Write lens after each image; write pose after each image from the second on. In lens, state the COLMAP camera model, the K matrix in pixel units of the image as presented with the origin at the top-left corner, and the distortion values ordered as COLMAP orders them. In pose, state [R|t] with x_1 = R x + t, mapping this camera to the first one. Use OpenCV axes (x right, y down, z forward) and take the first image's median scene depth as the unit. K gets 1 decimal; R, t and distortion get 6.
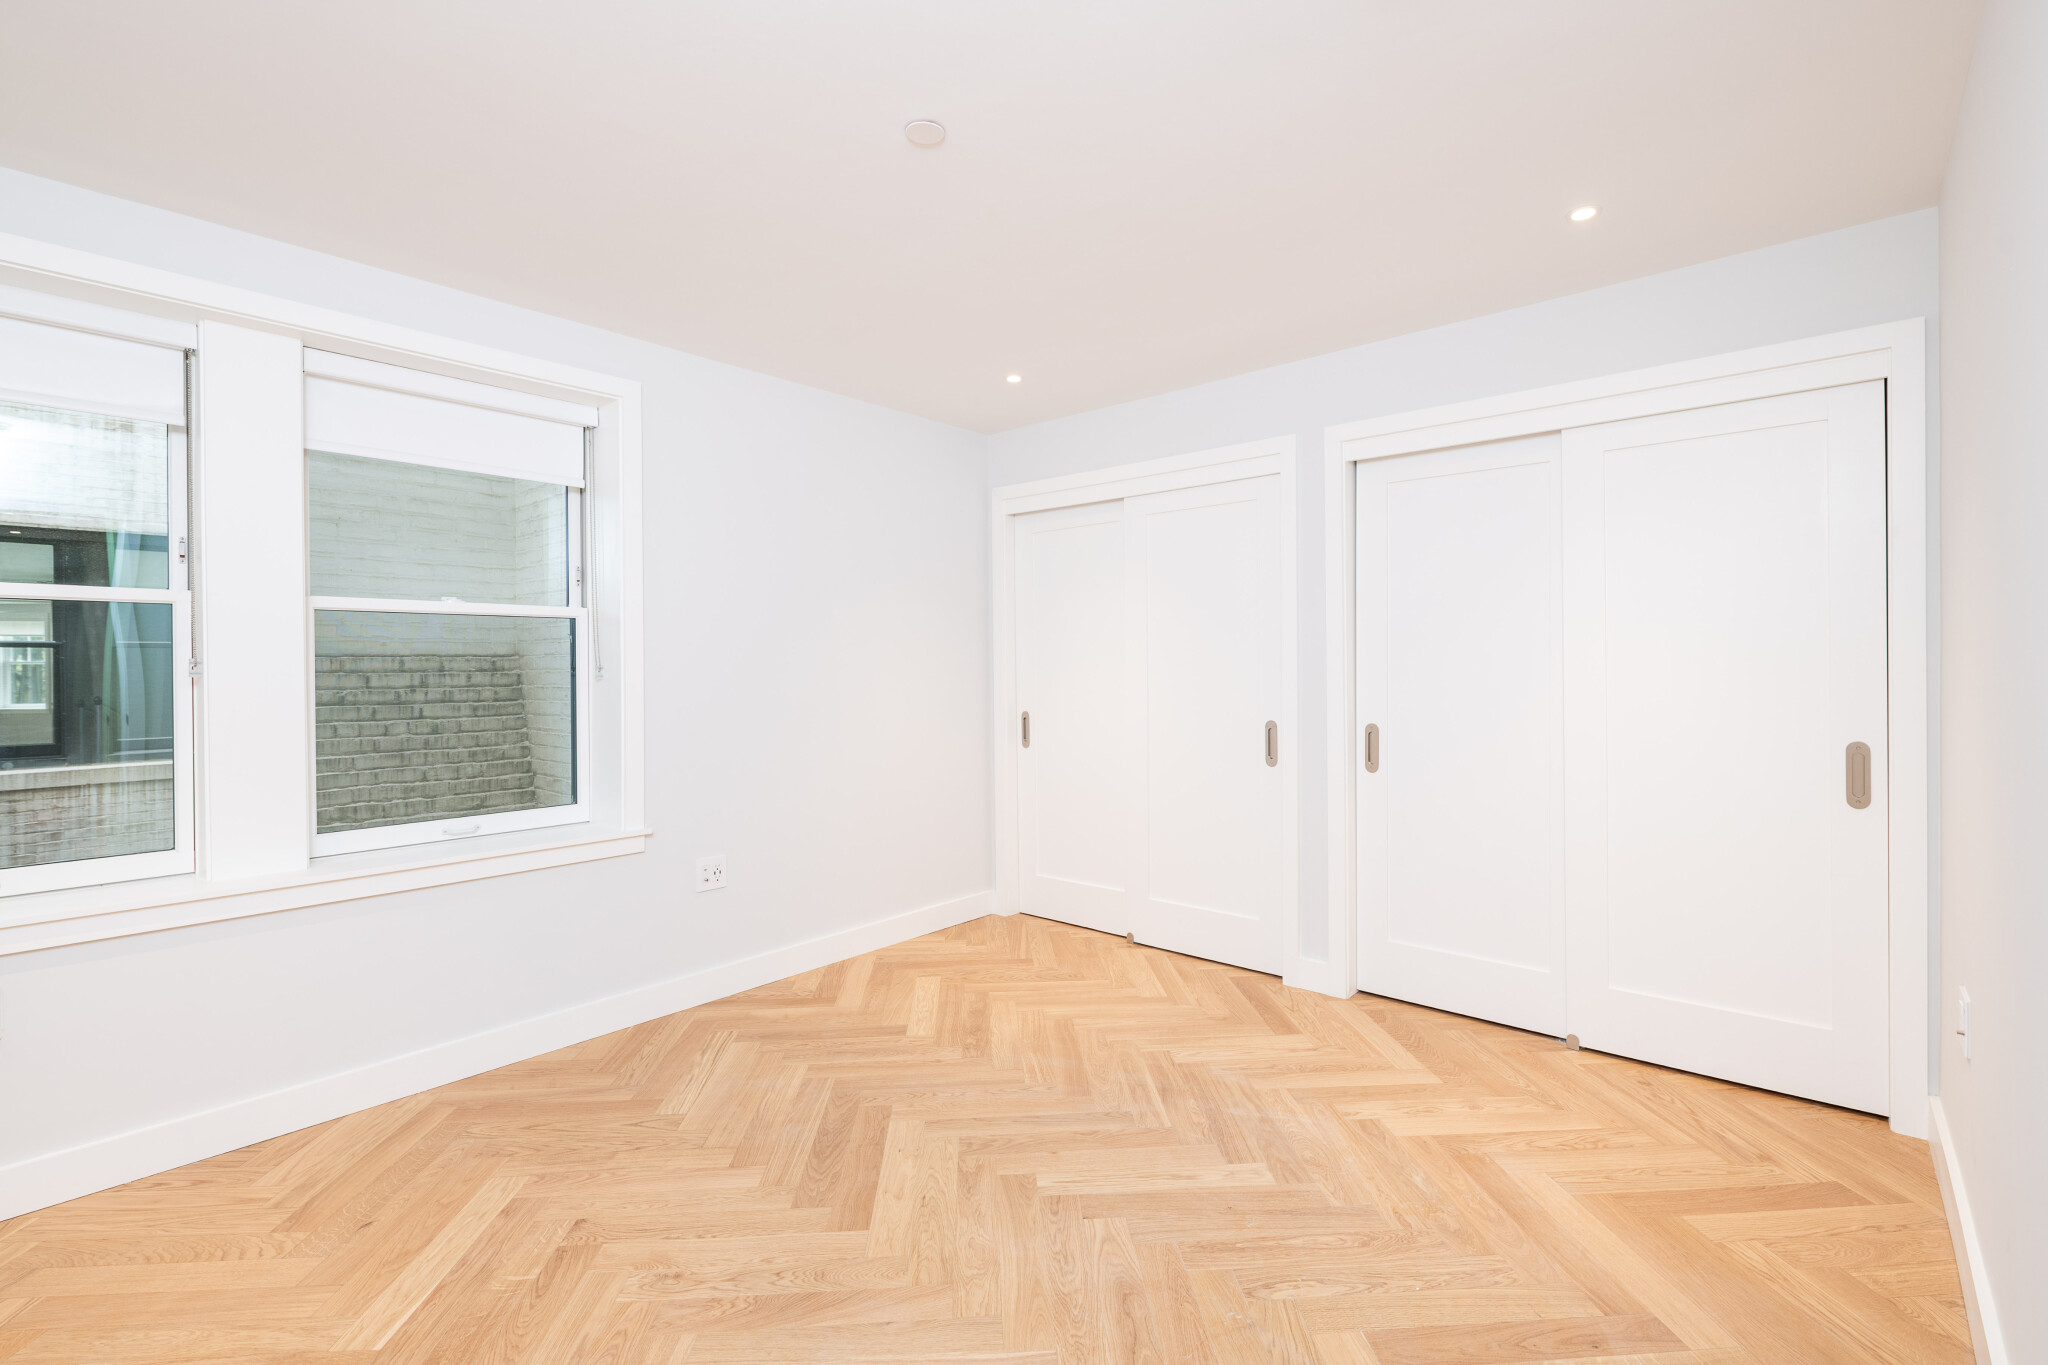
lens RADIAL K [[902.6, 0, 1024.0], [0, 902.6, 682.5], [0, 0, 1]] dist [-0.000464, -0.000089]
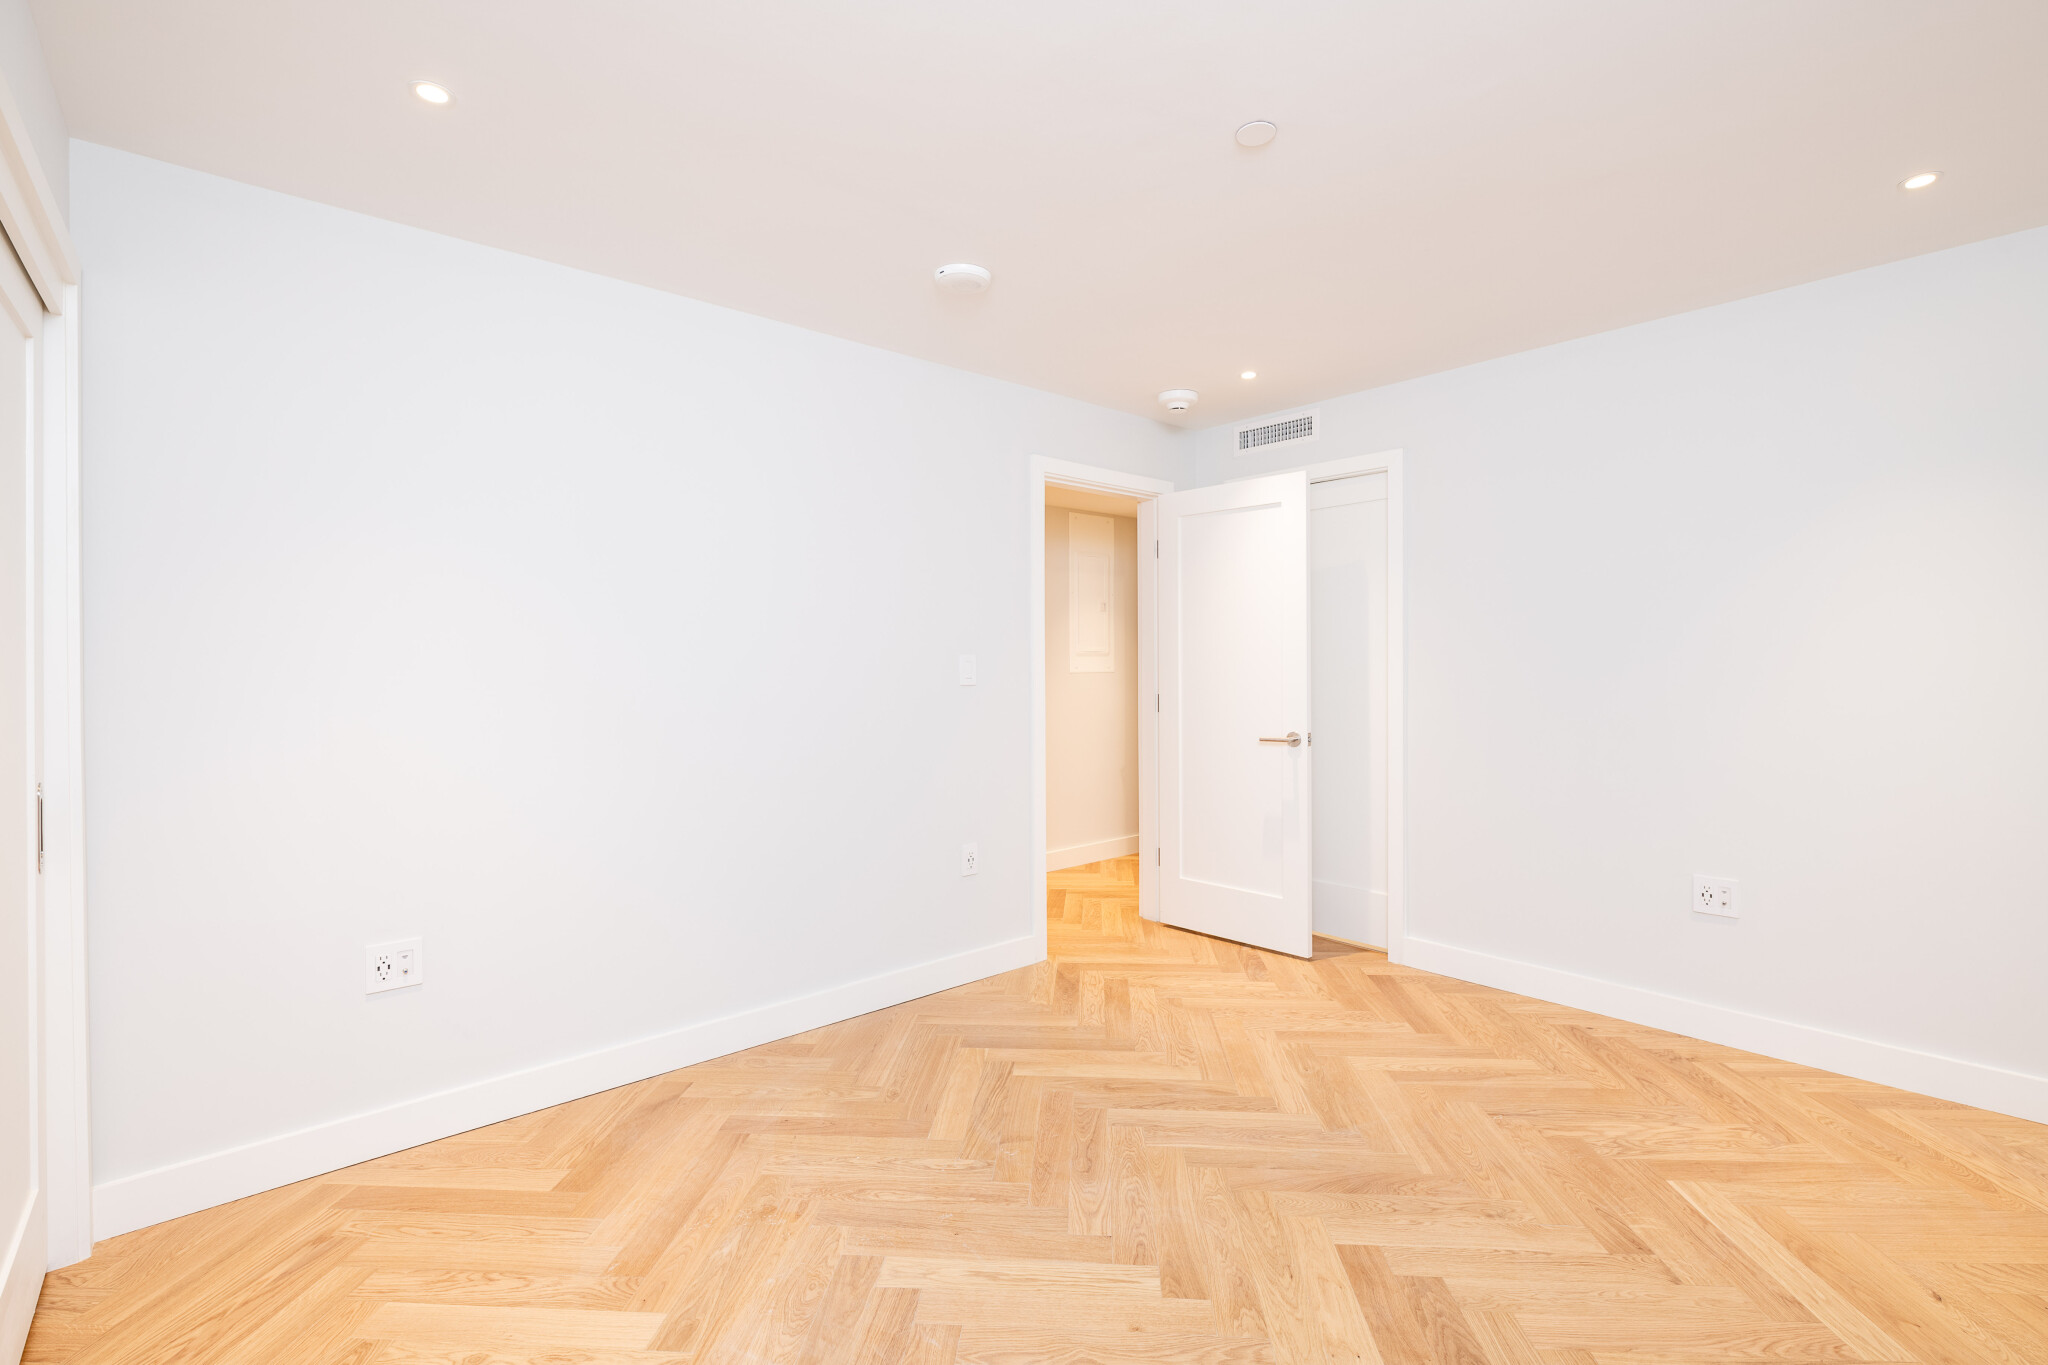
lens RADIAL K [[902.6, 0, 1024.0], [0, 902.6, 682.5], [0, 0, 1]] dist [-0.000464, -0.000089]
pose [[-0.991451, 0.012346, 0.129895, 0.025261], [0.016531, 0.999377, 0.031190, -0.033057], [-0.129429, 0.033071, -0.991037, 1.925048]]
